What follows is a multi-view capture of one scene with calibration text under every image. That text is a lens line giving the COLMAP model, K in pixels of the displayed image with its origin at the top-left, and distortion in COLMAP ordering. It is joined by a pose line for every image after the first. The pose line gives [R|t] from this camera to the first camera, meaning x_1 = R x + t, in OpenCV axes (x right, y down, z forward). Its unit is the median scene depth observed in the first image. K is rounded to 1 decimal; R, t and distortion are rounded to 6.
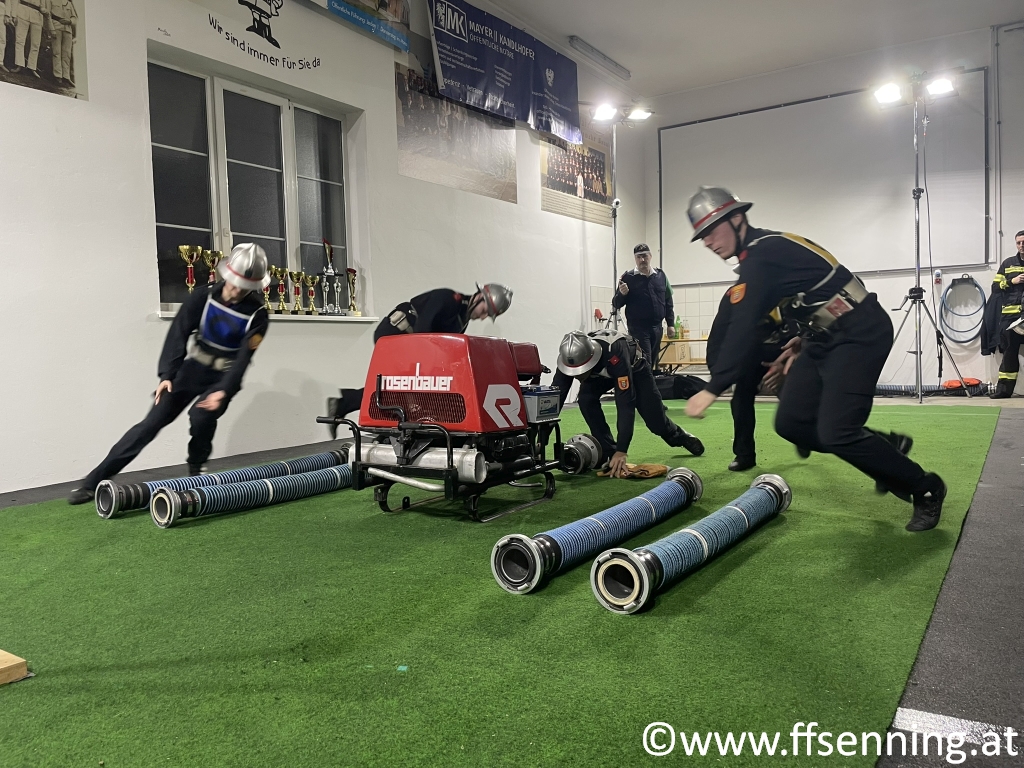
lens RADIAL K [[777.6, 0, 501.7], [0, 777.6, 382.9], [0, 0, 1]] dist [0.087504, -0.115606]
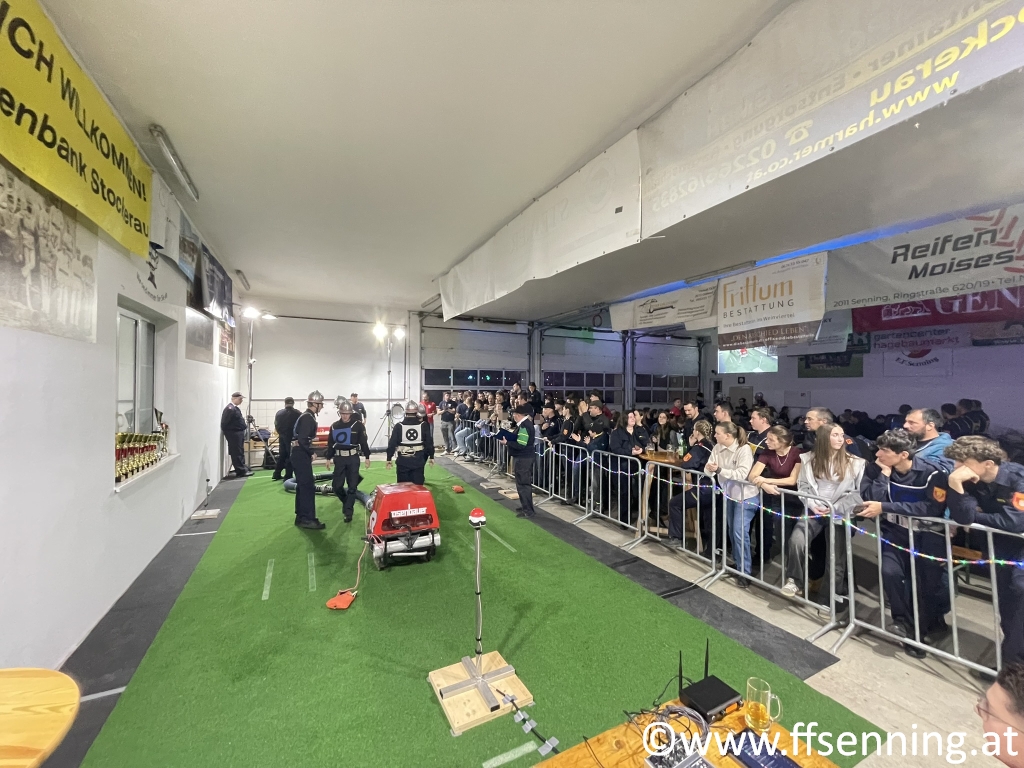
lens RADIAL K [[412.0, 0, 512.0], [0, 412.0, 381.2], [0, 0, 1]] dist [-0.002026, 0.000994]
pose [[0.486045, 0.039873, 0.873024, -0.573612], [0.020793, 0.998148, -0.057163, -0.172897], [-0.873687, 0.045936, 0.484315, 0.032035]]
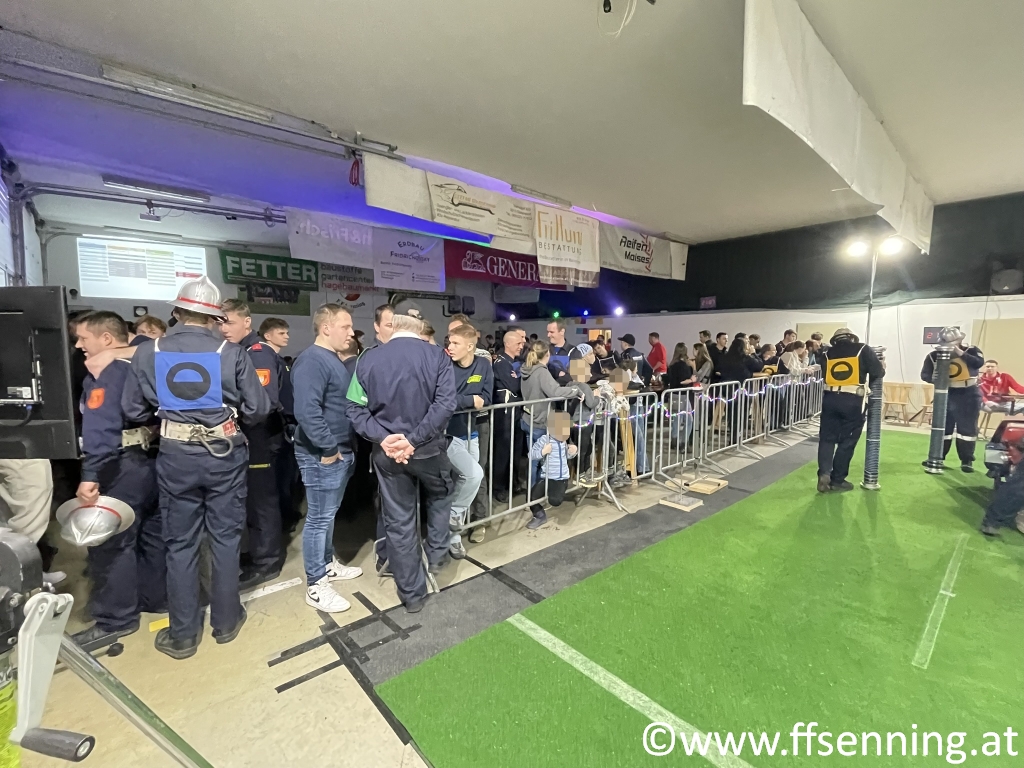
lens RADIAL K [[461.0, 0, 512.5], [0, 461.0, 380.8], [0, 0, 1]] dist [-0.003213, -0.000408]
pose [[-0.968169, -0.001489, 0.250292, 0.572728], [0.030278, 0.991942, 0.123022, -0.206887], [-0.248459, 0.126685, -0.960322, 1.425305]]
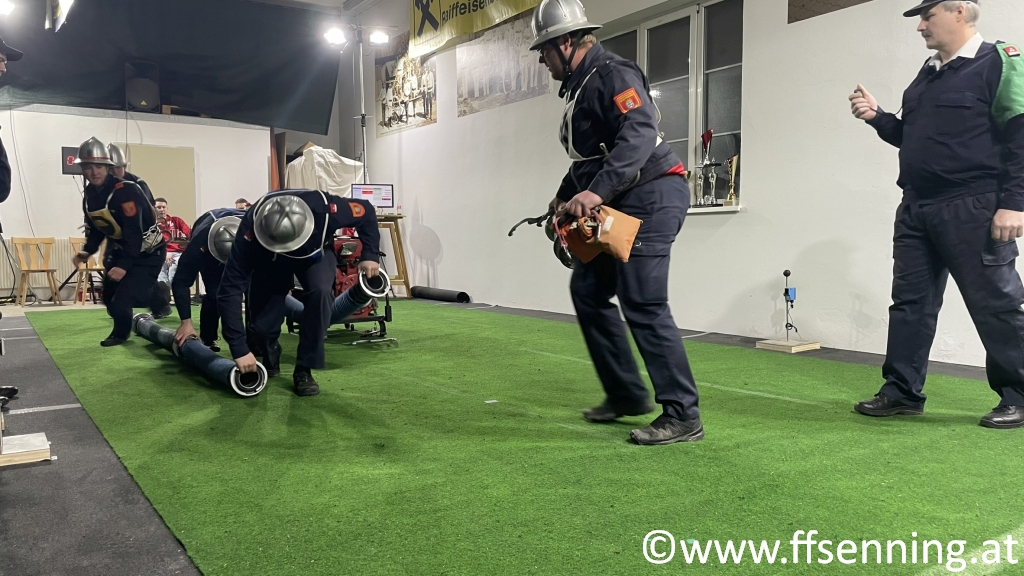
lens RADIAL K [[776.7, 0, 510.2], [0, 776.7, 282.5], [0, 0, 1]] dist [0.094022, -0.127995]
pose [[-0.375391, 0.076496, -0.923704, 0.797459], [-0.031742, 0.994943, 0.095295, -0.076830], [0.926323, 0.065093, -0.371065, 1.137260]]
